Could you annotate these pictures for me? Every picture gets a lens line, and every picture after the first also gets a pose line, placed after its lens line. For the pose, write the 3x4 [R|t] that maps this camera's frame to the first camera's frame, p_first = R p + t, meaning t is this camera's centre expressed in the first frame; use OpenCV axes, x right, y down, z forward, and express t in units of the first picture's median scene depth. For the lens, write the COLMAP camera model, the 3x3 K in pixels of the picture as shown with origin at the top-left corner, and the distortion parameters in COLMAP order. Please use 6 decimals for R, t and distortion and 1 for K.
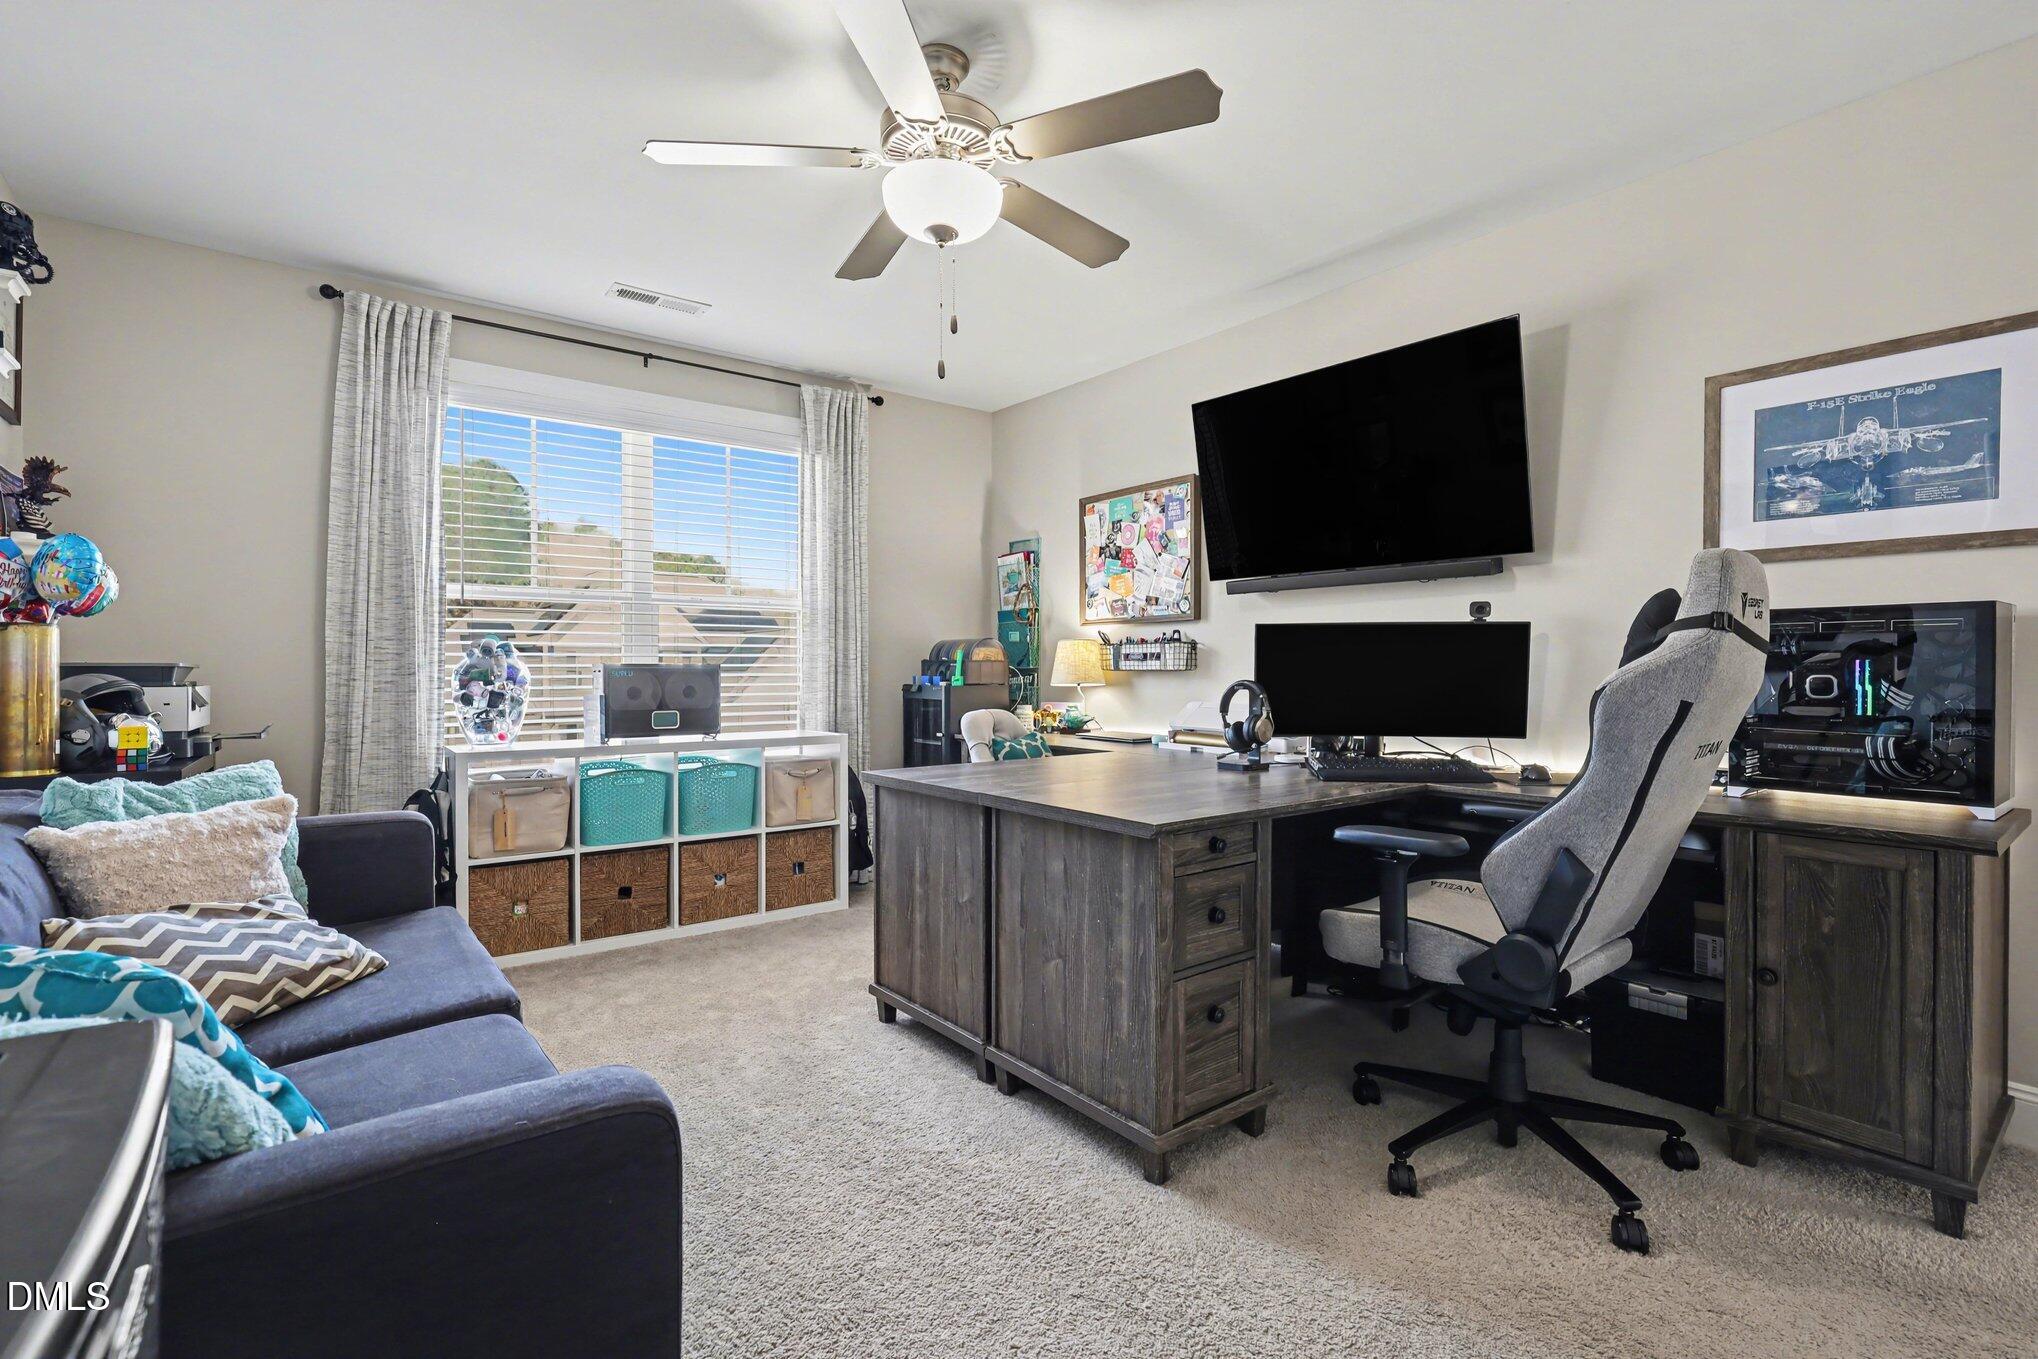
lens RADIAL K [[928.7, 0, 1019.0], [0, 928.7, 679.5], [0, 0, 1]] dist [0.000468, -0.000048]
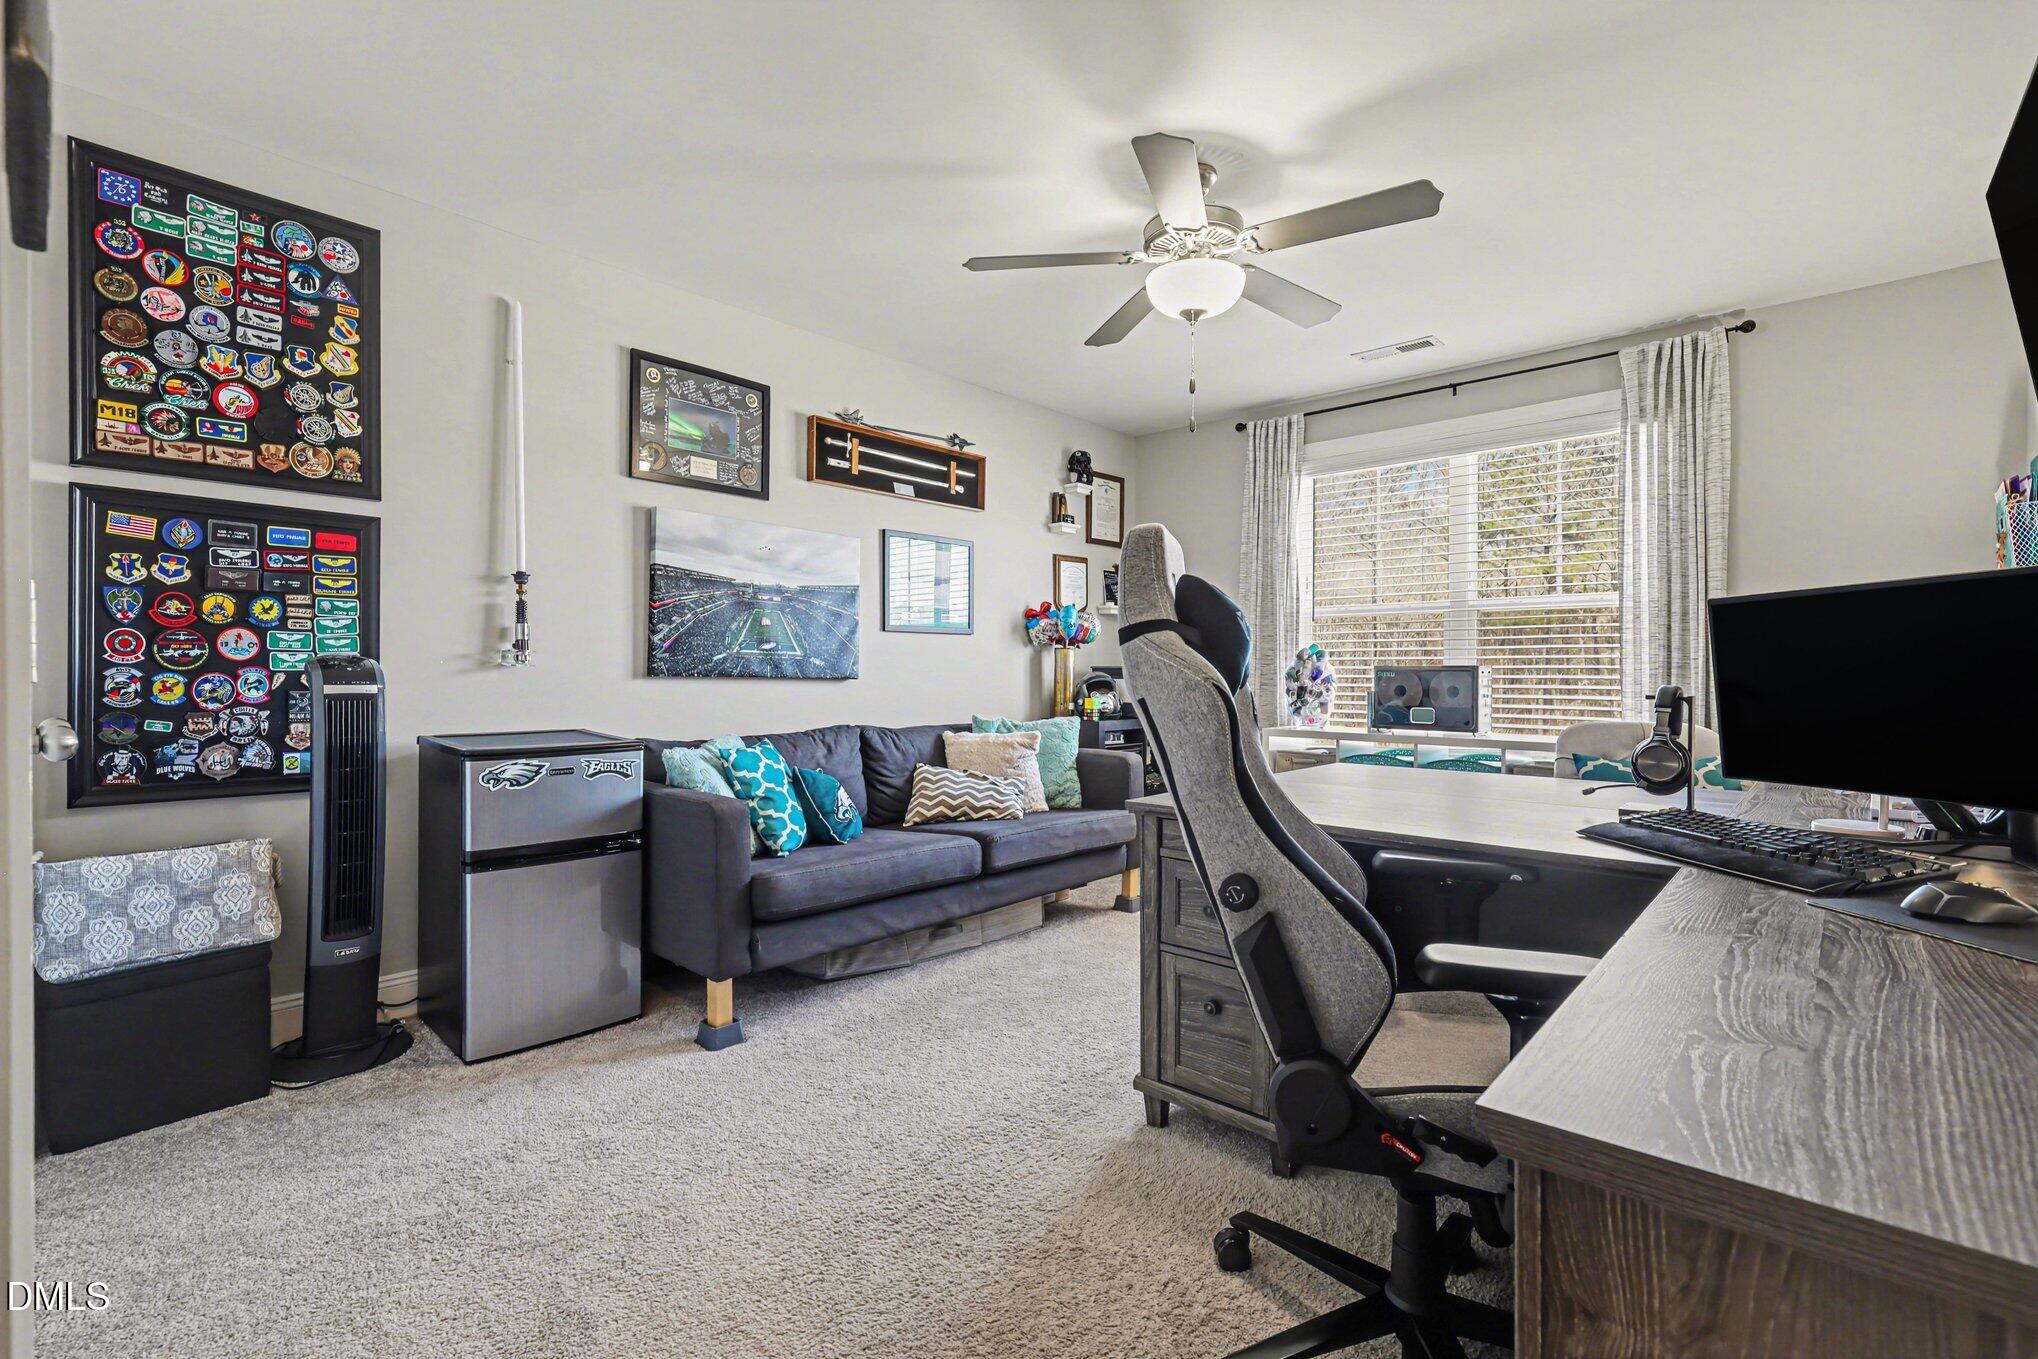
lens RADIAL K [[928.7, 0, 1019.0], [0, 928.7, 679.5], [0, 0, 1]] dist [0.000468, -0.000048]
pose [[0.163300, 0.008643, -0.986539, 0.647815], [-0.014638, 0.999873, 0.006337, -0.000129], [0.986468, 0.013406, 0.163405, 0.341659]]
